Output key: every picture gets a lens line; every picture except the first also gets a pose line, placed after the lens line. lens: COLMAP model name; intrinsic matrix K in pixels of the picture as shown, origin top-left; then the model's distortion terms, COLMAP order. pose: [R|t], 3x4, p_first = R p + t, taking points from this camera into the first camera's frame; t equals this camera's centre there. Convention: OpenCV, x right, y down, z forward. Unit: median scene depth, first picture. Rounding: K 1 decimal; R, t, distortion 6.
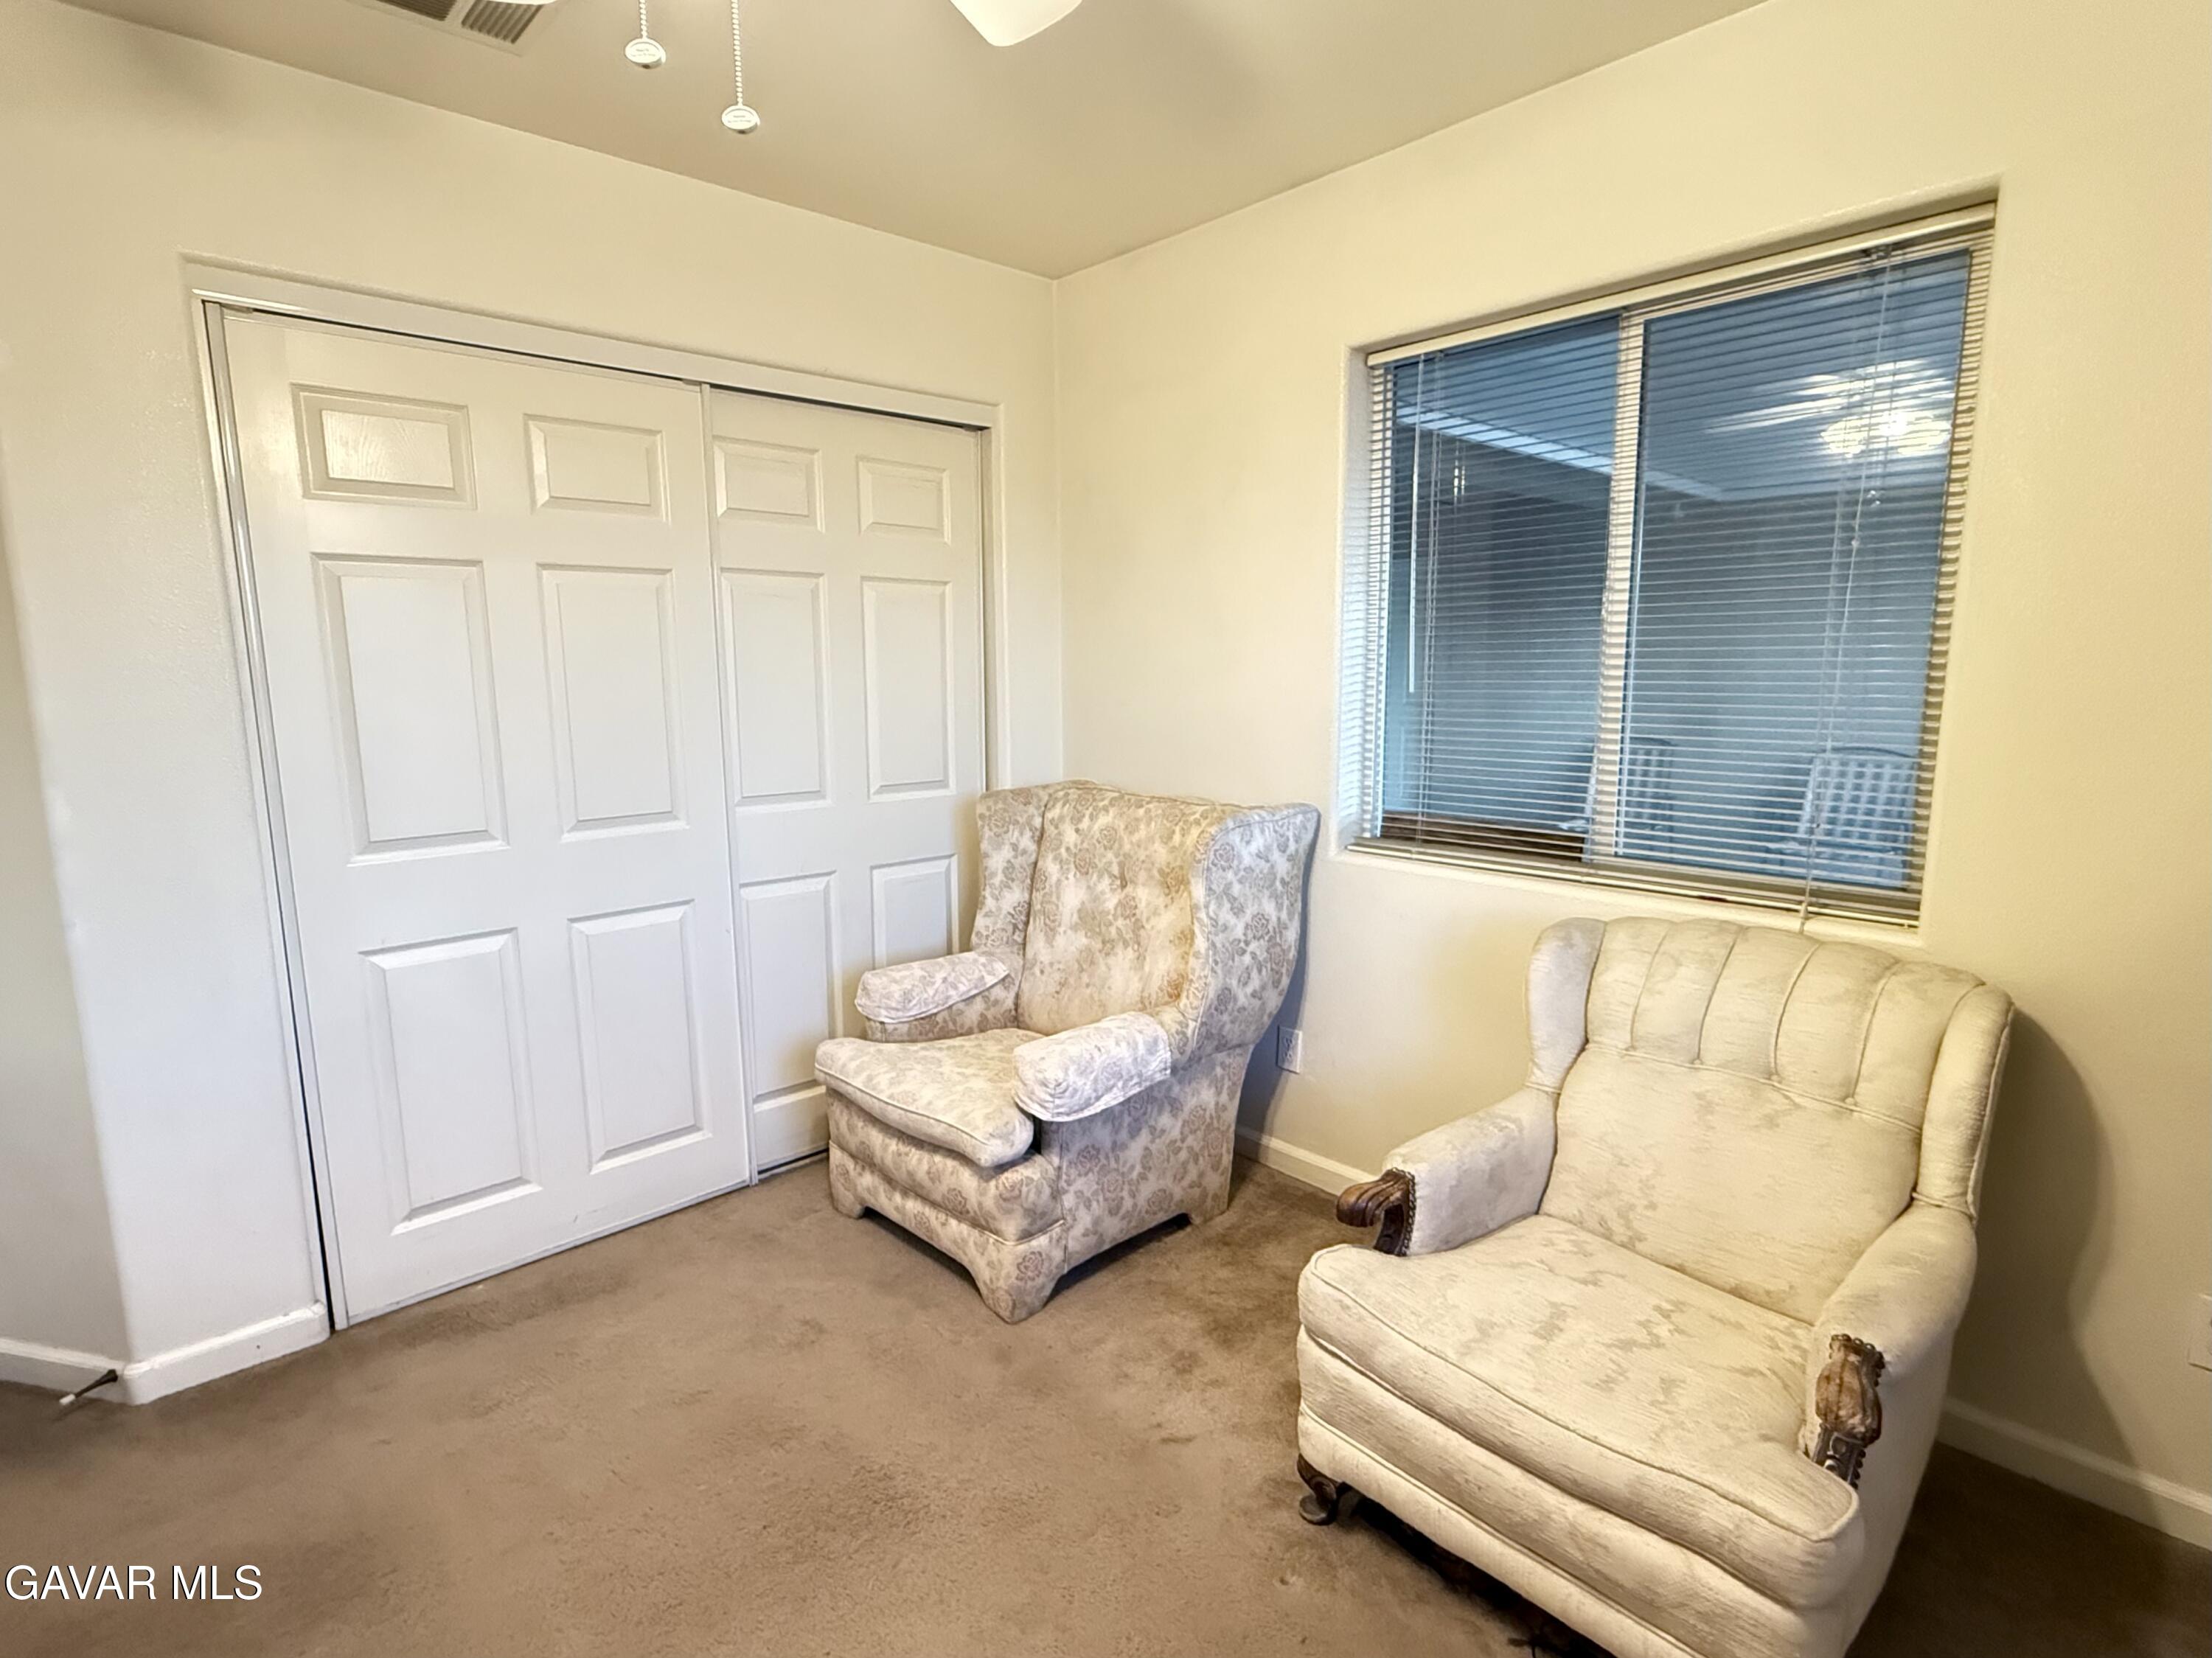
lens RADIAL K [[1128.8, 0, 1106.0], [0, 1128.8, 829.0], [0, 0, 1]] dist [-0.002964, 0.000159]
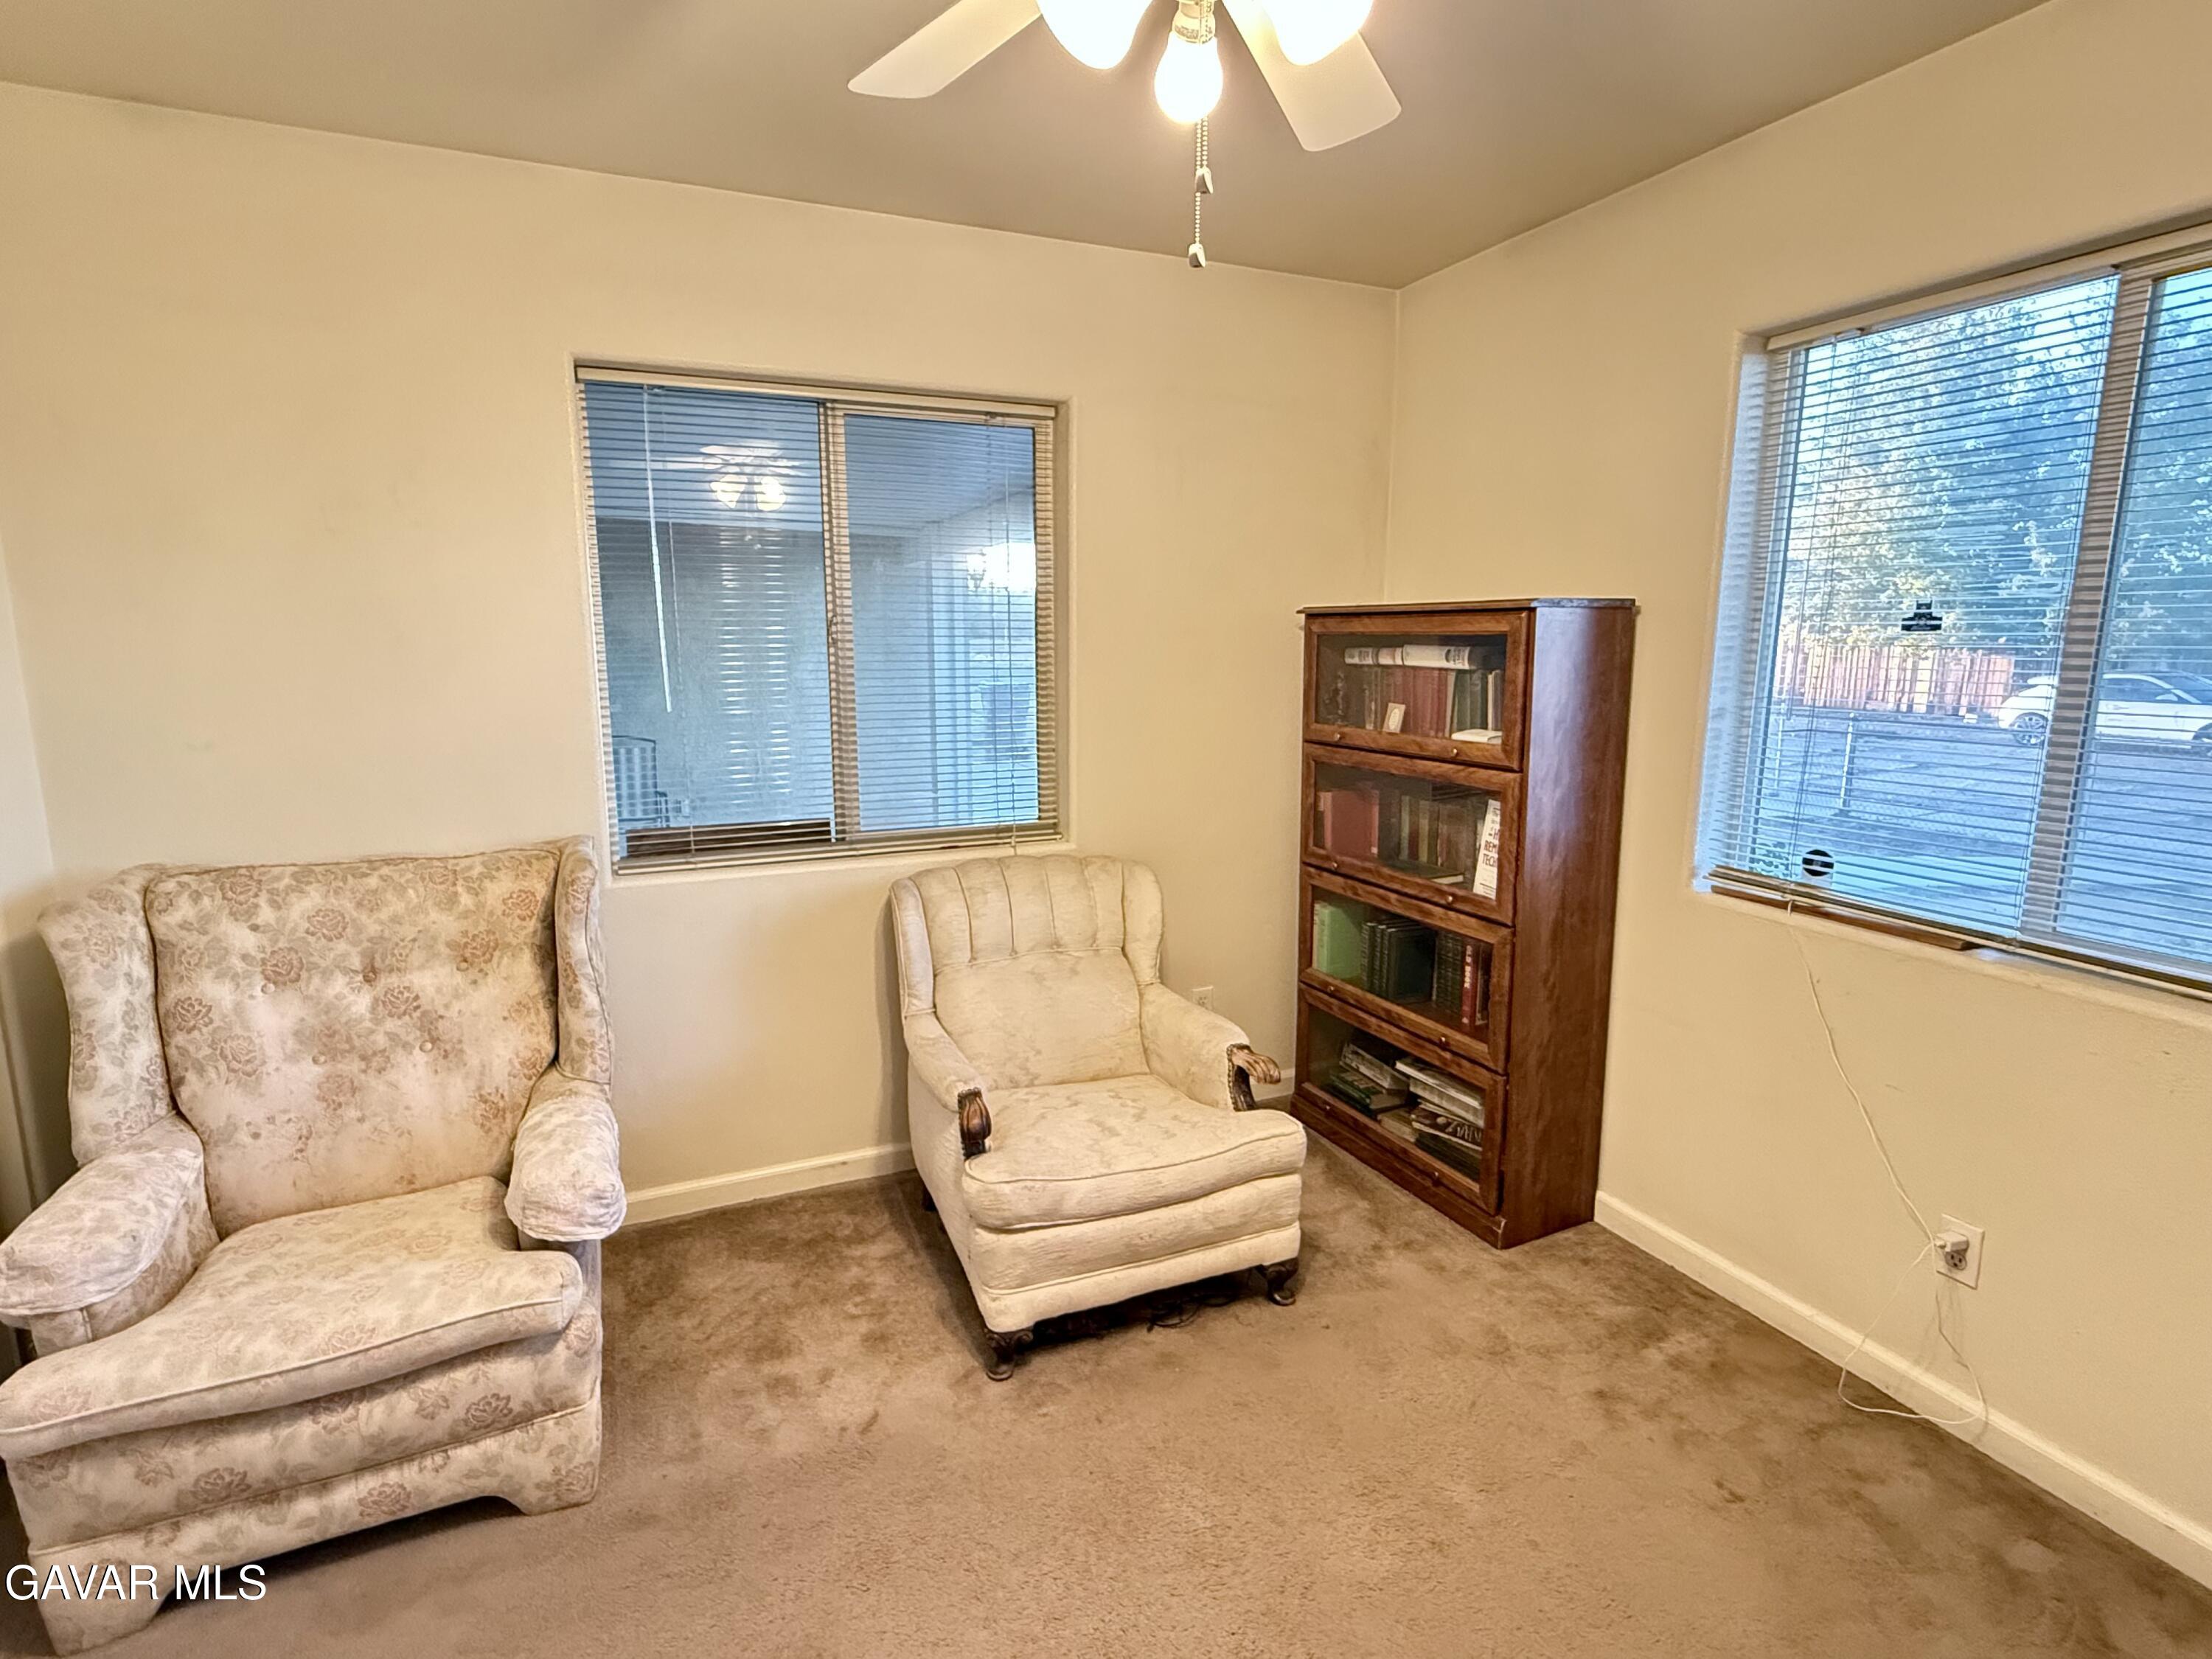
lens RADIAL K [[1128.8, 0, 1106.0], [0, 1128.8, 829.5], [0, 0, 1]] dist [-0.002964, 0.000159]
pose [[0.311173, -0.150633, 0.938339, -0.575135], [0.138192, 0.984036, 0.112141, -0.072666], [-0.940252, 0.094775, 0.327022, 0.285444]]
